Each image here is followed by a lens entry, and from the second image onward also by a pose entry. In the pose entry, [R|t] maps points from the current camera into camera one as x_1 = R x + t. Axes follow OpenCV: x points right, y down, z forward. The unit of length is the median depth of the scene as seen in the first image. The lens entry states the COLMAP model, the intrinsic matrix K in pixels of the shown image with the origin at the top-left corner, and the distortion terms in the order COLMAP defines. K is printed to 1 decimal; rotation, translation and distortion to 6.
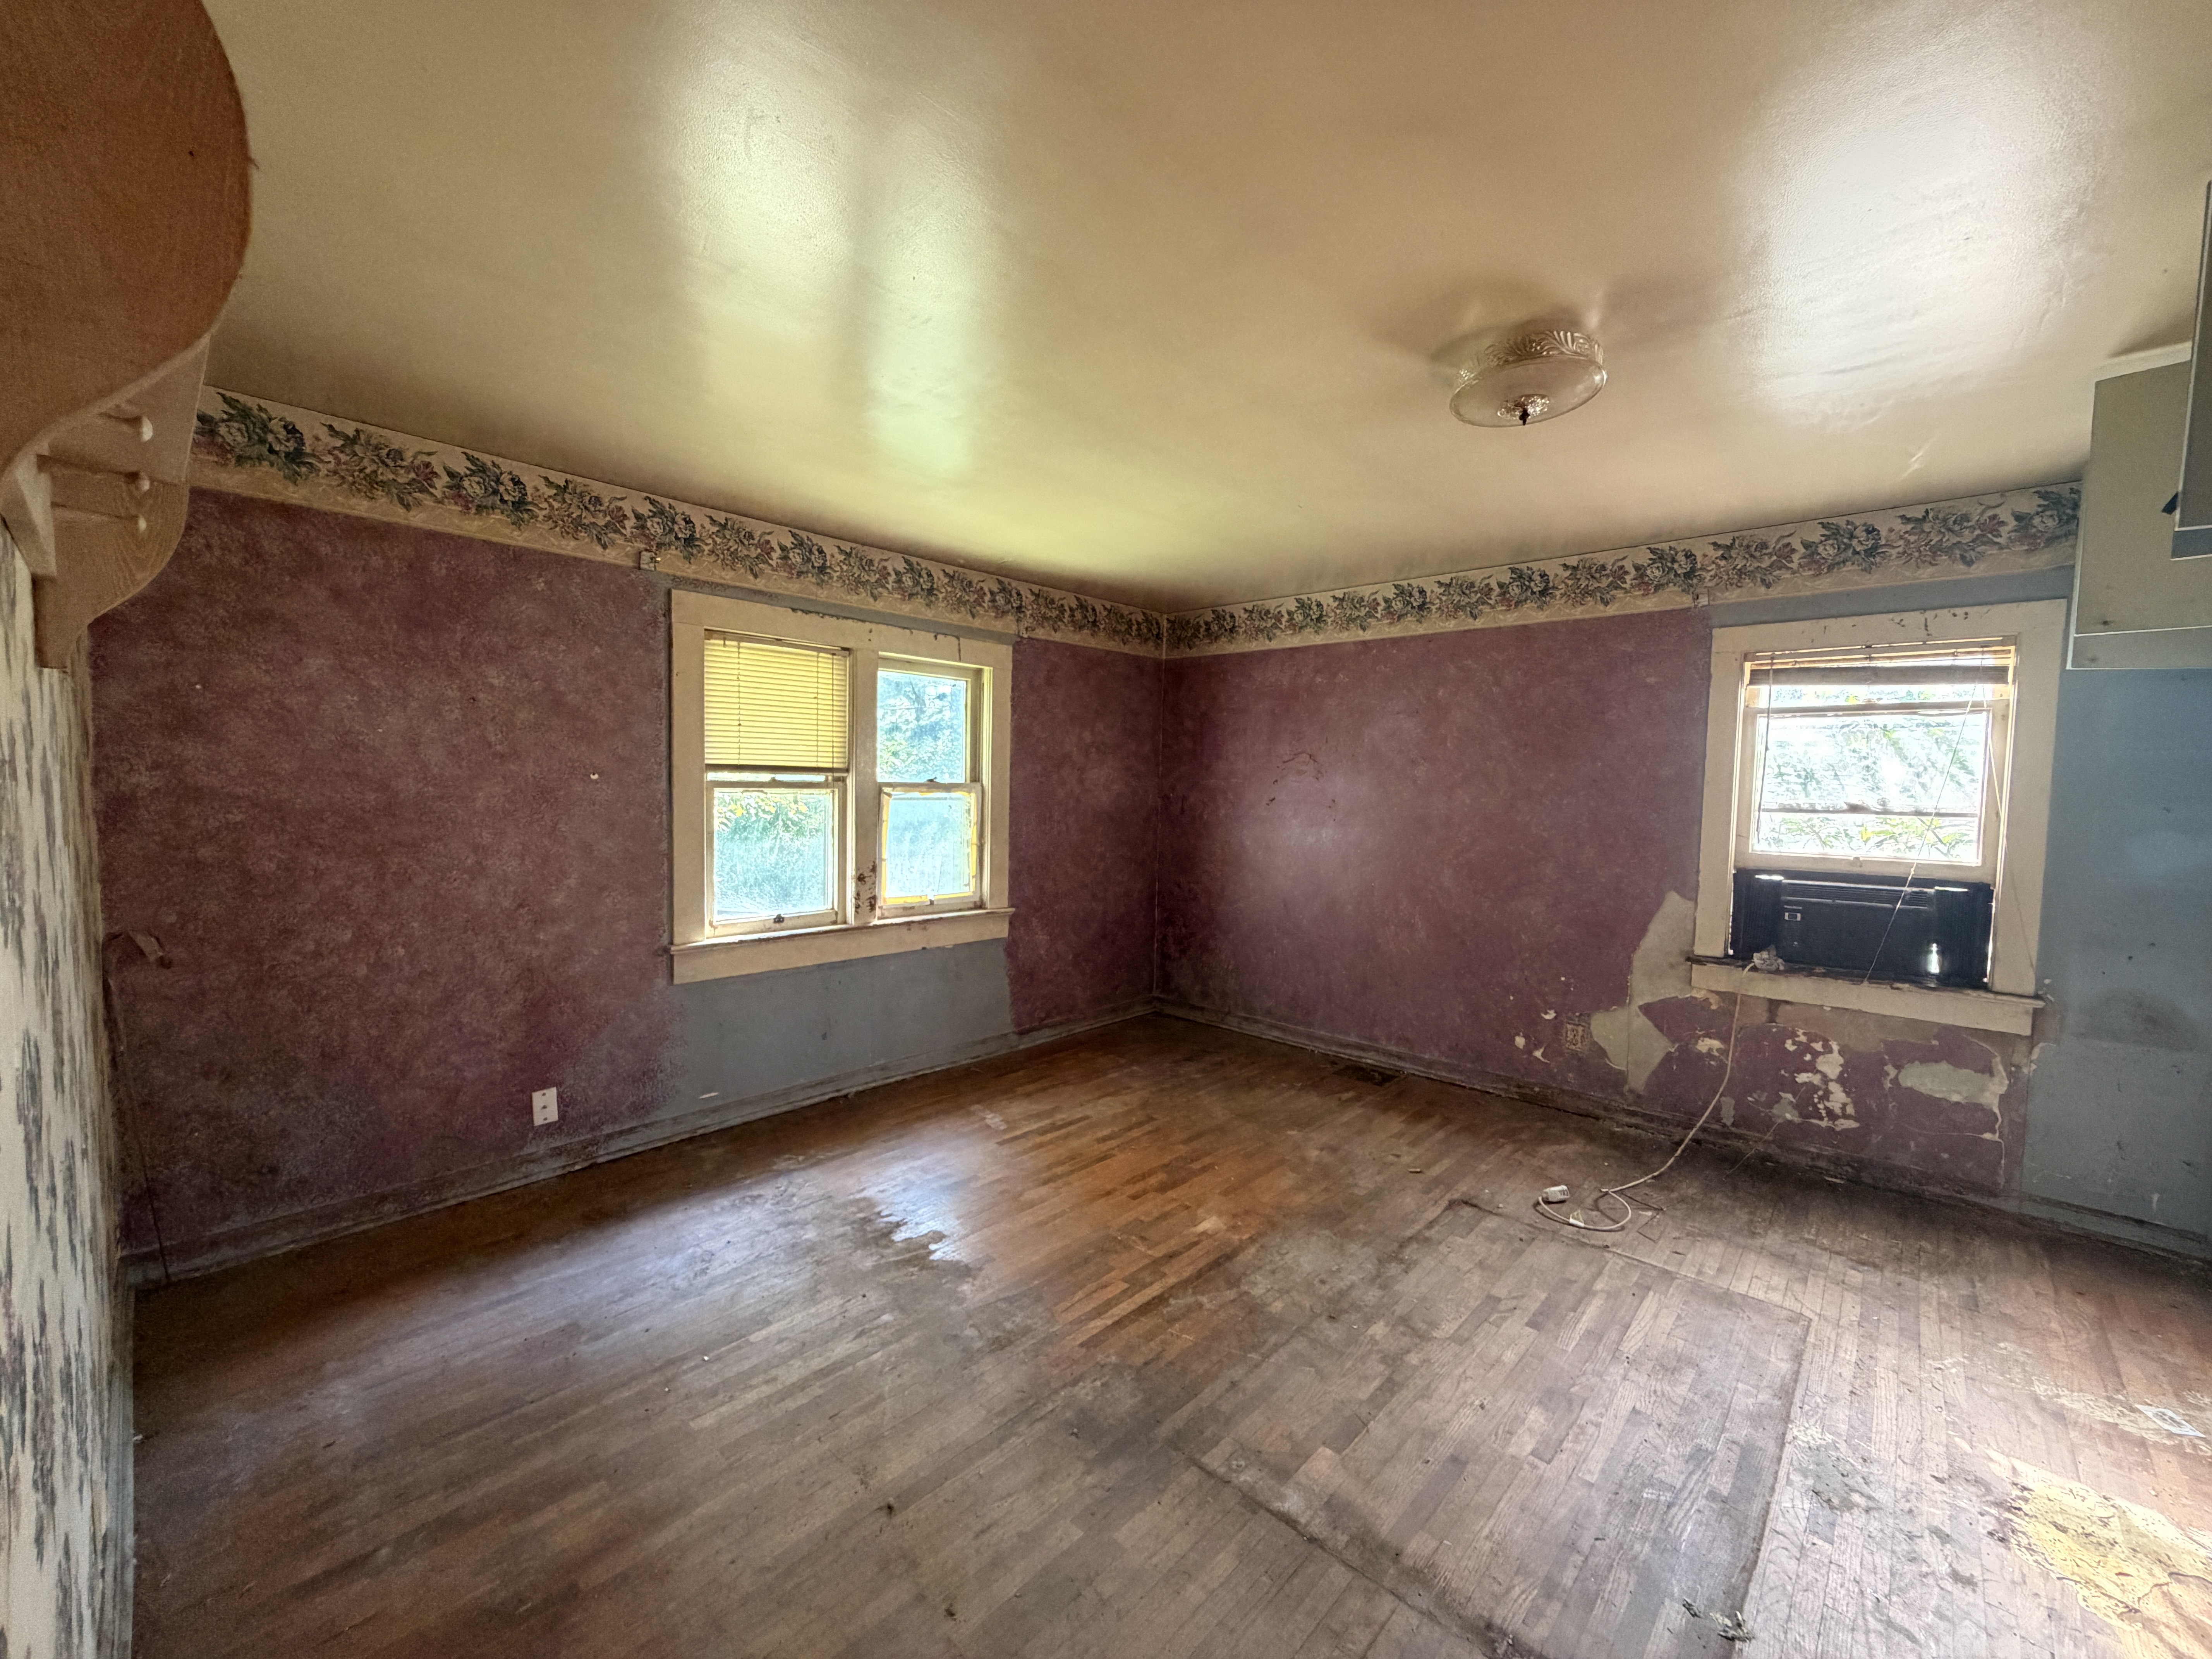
lens RADIAL K [[883.0, 0, 1108.1], [0, 883.0, 833.8], [0, 0, 1]] dist [-0.000297, -0.000213]
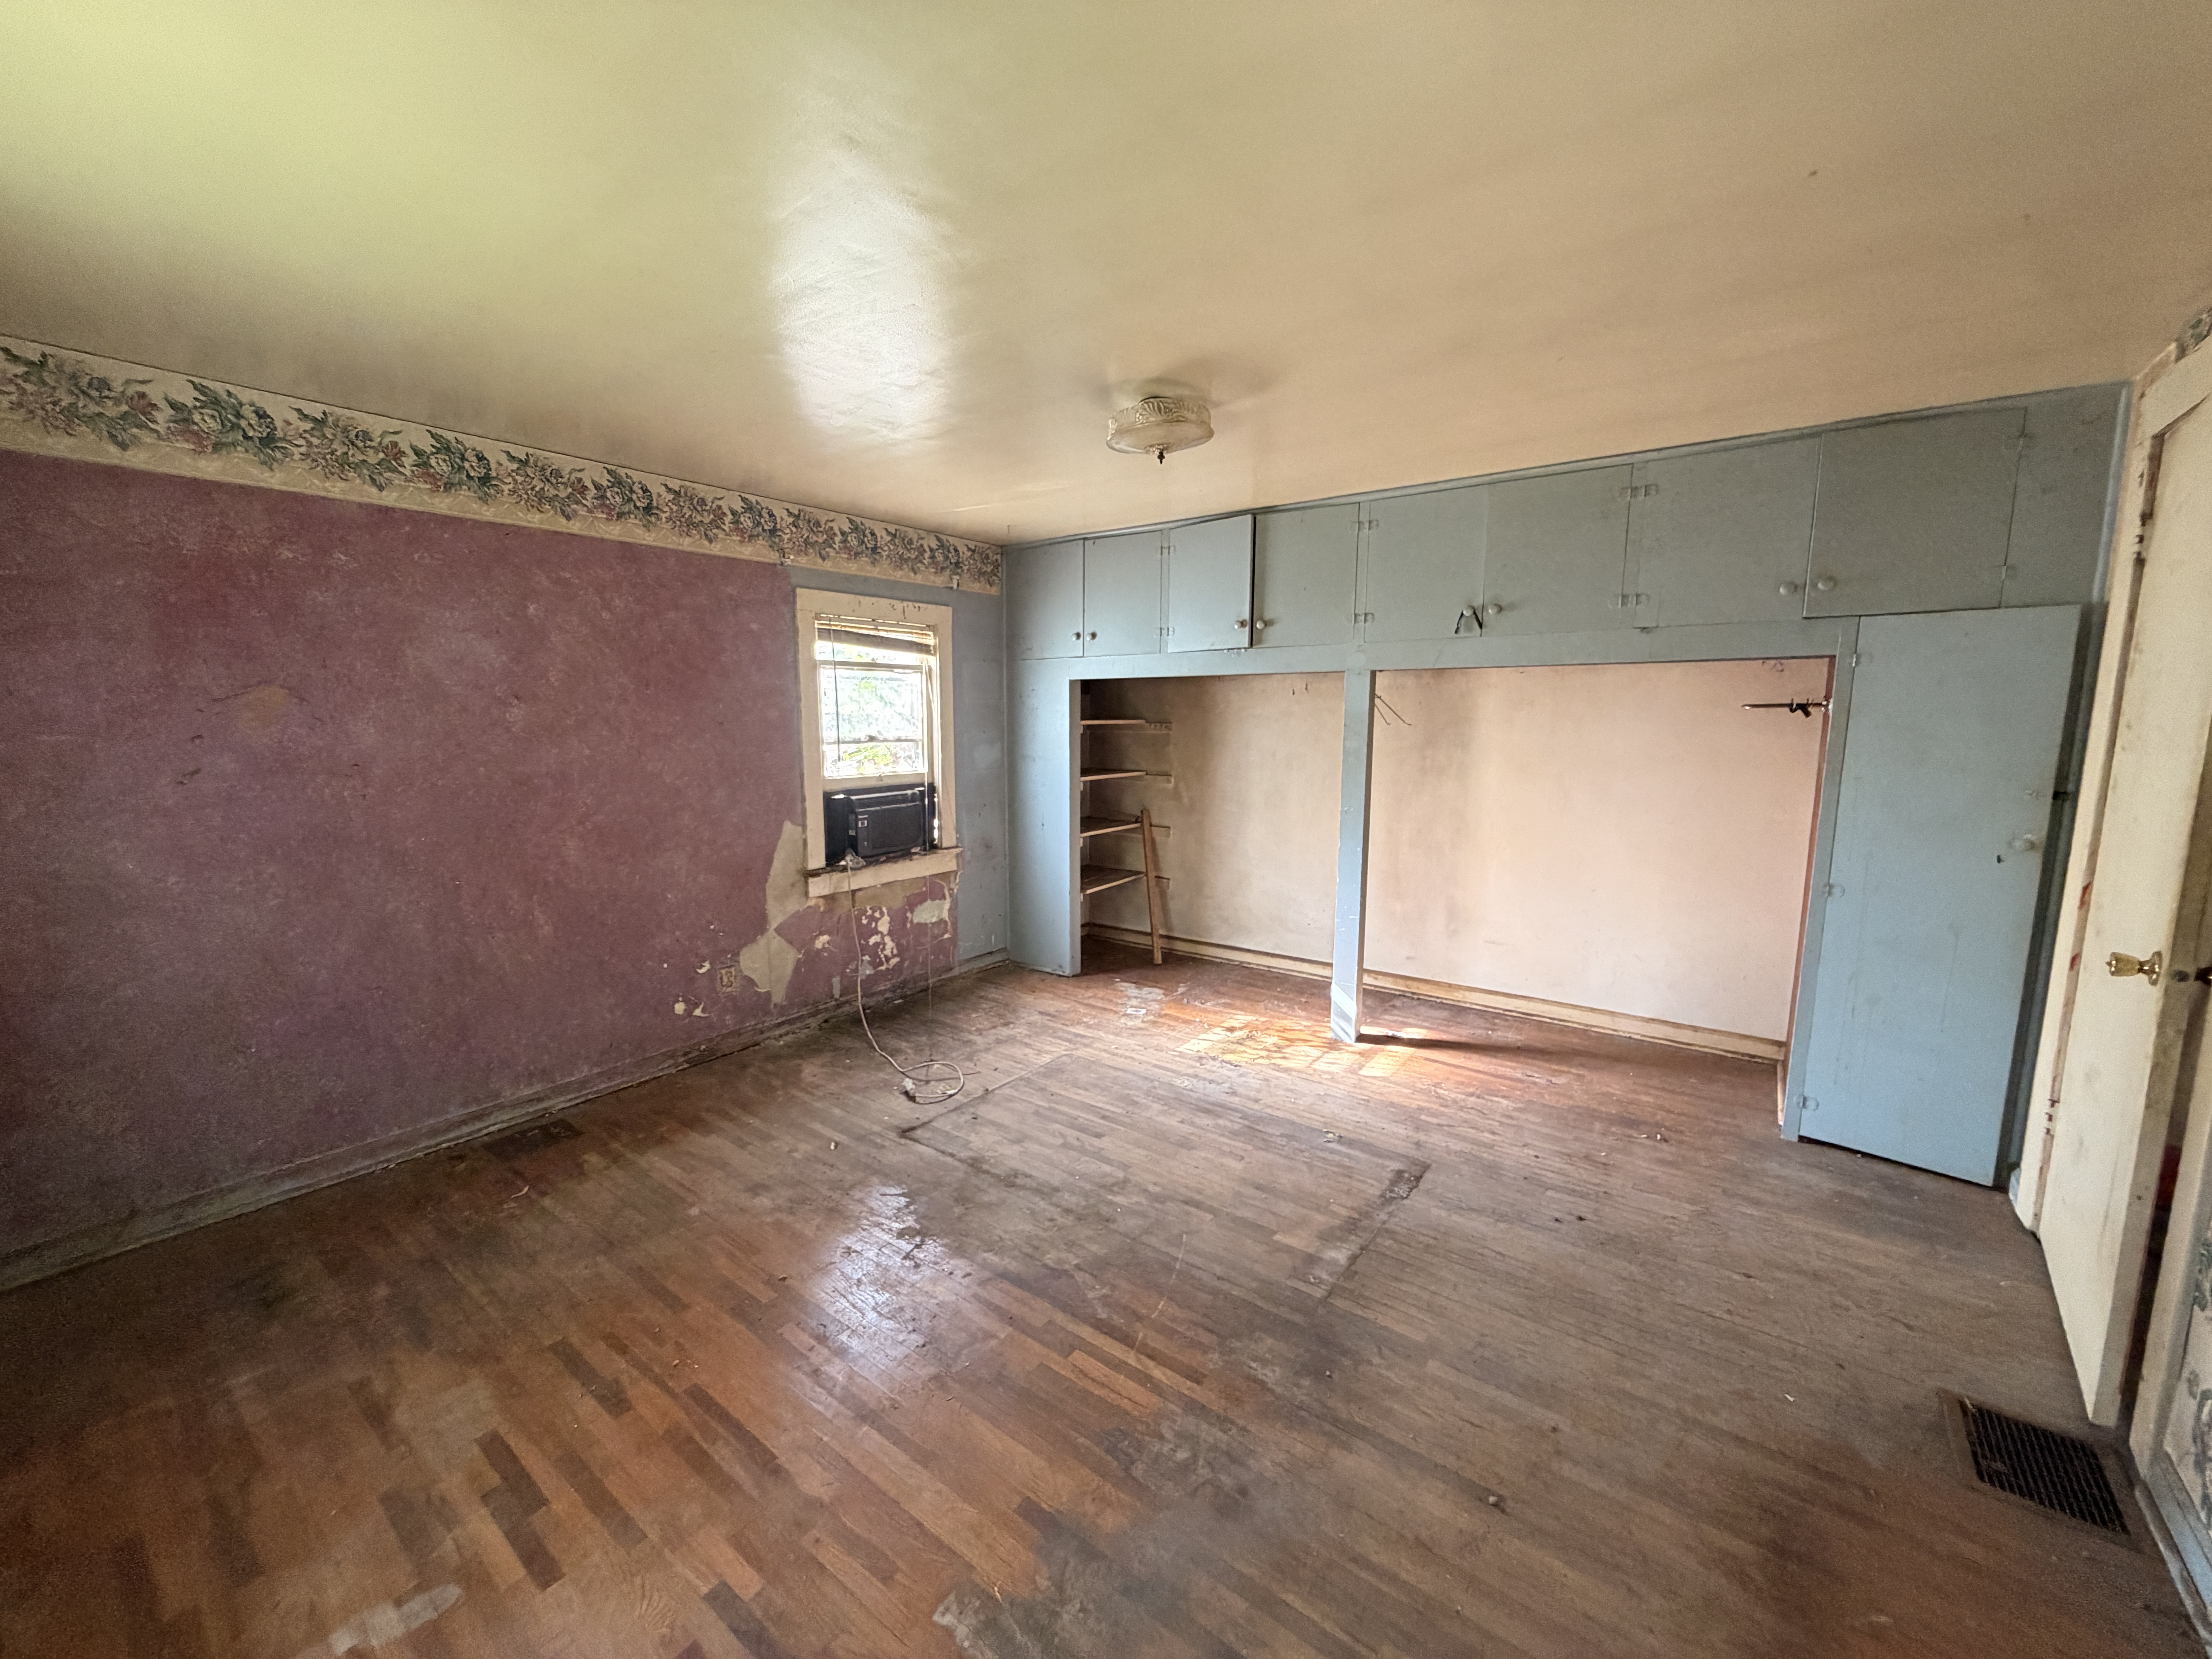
lens RADIAL K [[883.0, 0, 1097.9], [0, 883.0, 833.8], [0, 0, 1]] dist [-0.000297, -0.000213]
pose [[-0.089139, -0.160319, 0.983032, -0.523121], [0.050363, 0.984973, 0.165202, -0.086770], [-0.994745, 0.064235, -0.079725, 0.719013]]
